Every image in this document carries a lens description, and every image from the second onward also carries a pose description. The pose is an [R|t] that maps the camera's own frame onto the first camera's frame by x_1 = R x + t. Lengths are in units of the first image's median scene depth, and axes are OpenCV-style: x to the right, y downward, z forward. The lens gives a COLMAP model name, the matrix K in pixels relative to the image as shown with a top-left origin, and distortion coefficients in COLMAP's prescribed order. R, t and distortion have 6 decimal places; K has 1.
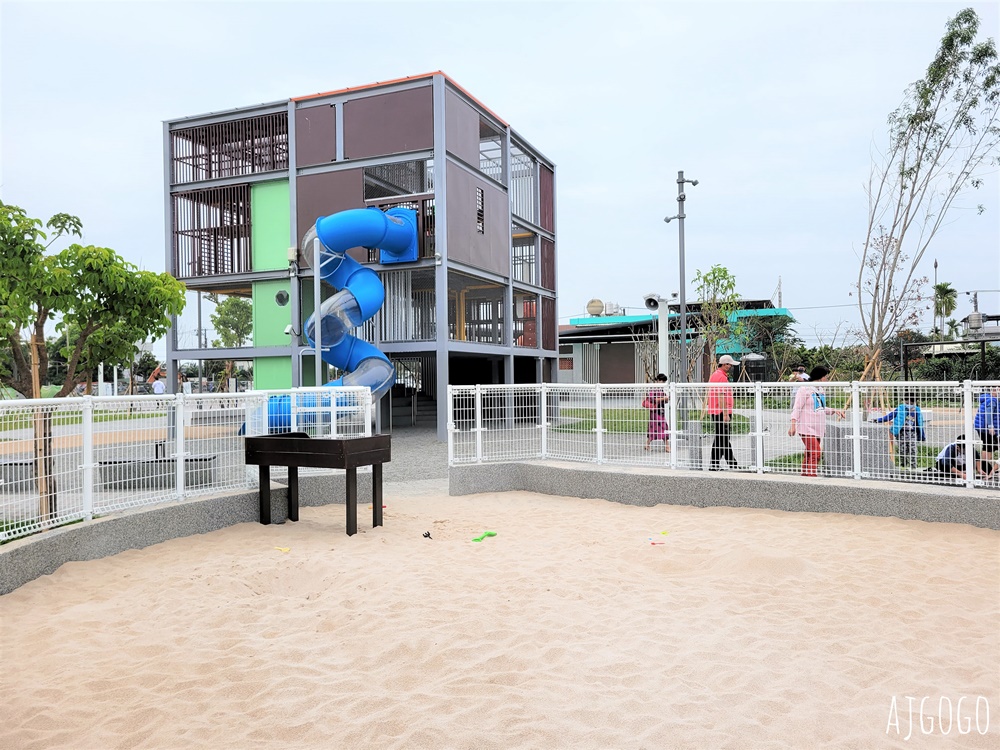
lens RADIAL K [[757.7, 0, 503.1], [0, 757.7, 379.2], [0, 0, 1]] dist [0.046324, -0.023323]
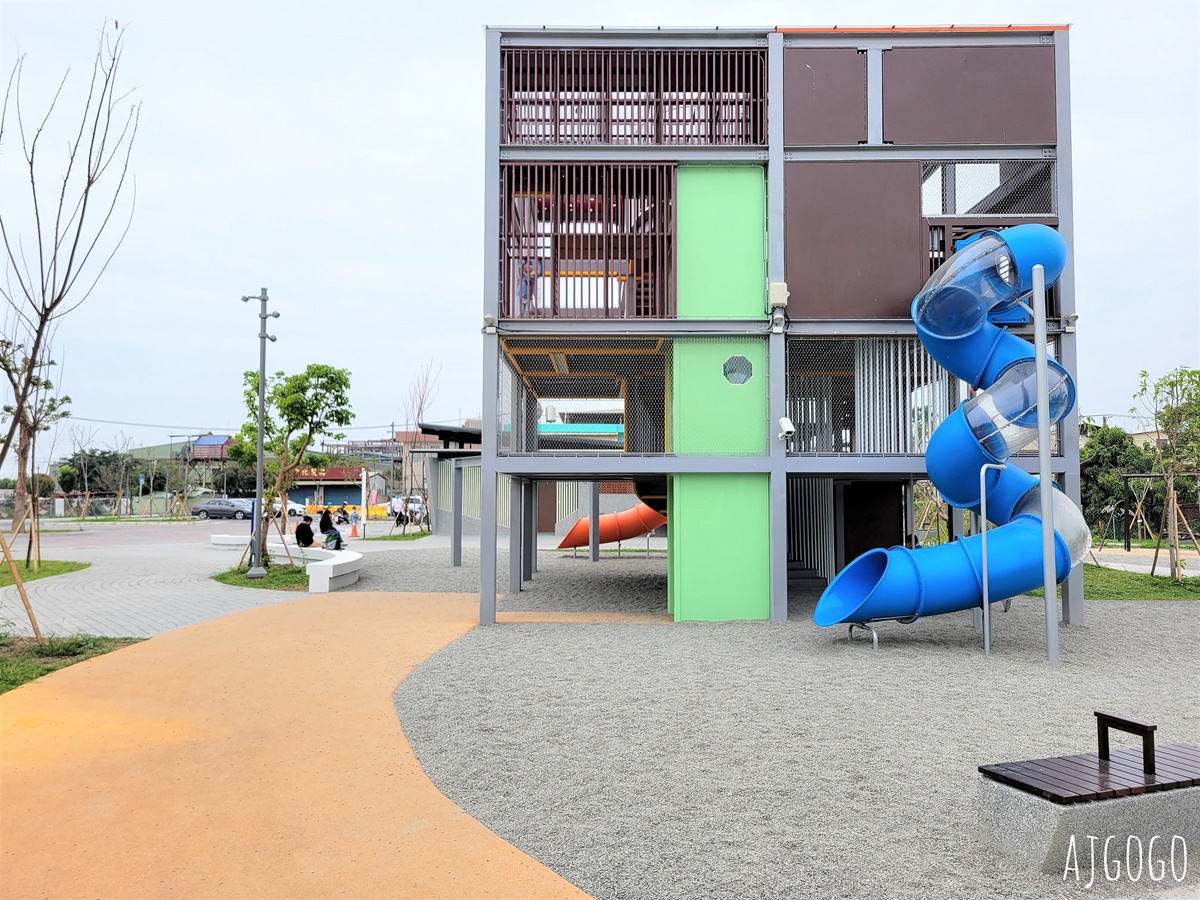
lens RADIAL K [[909.2, 0, 606.5], [0, 909.2, 441.4], [0, 0, 1]] dist [0.046324, -0.023323]
pose [[0.922972, 0.034625, 0.383306, -0.650372], [-0.015734, 0.998507, -0.052314, -0.016037], [-0.384545, 0.042253, 0.922139, 0.421065]]
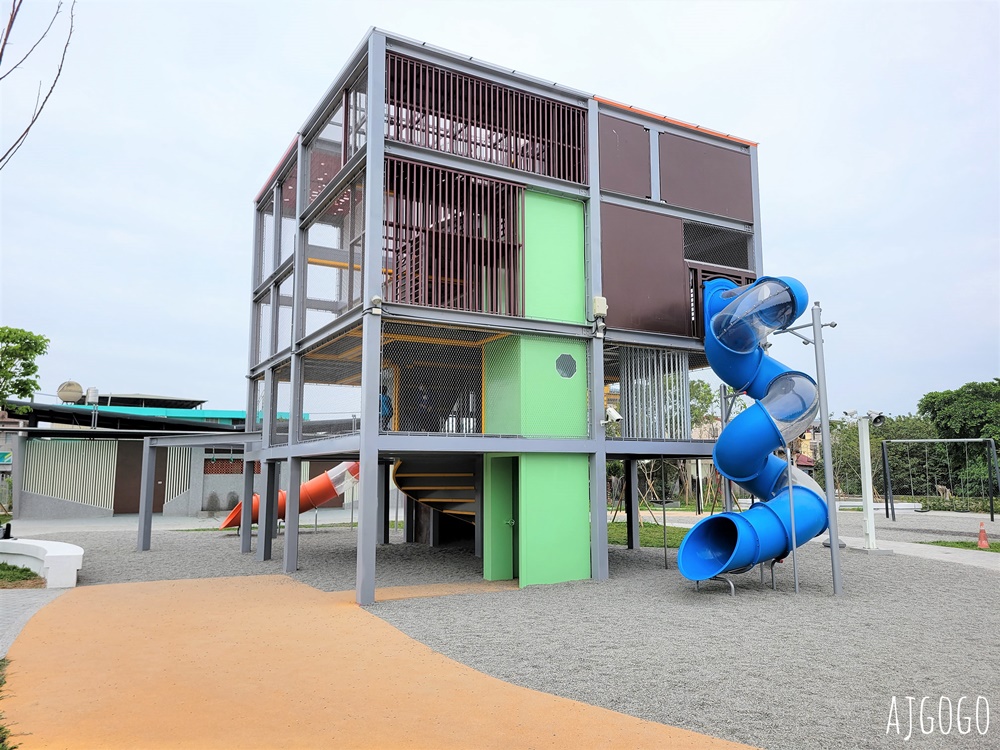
lens RADIAL K [[757.7, 0, 499.6], [0, 757.7, 369.1], [0, 0, 1]] dist [0.046324, -0.023323]
pose [[0.608029, 0.116879, 0.785264, -0.867253], [-0.011974, 0.990342, -0.138131, -0.009812], [-0.793824, 0.074585, 0.603556, 0.652980]]
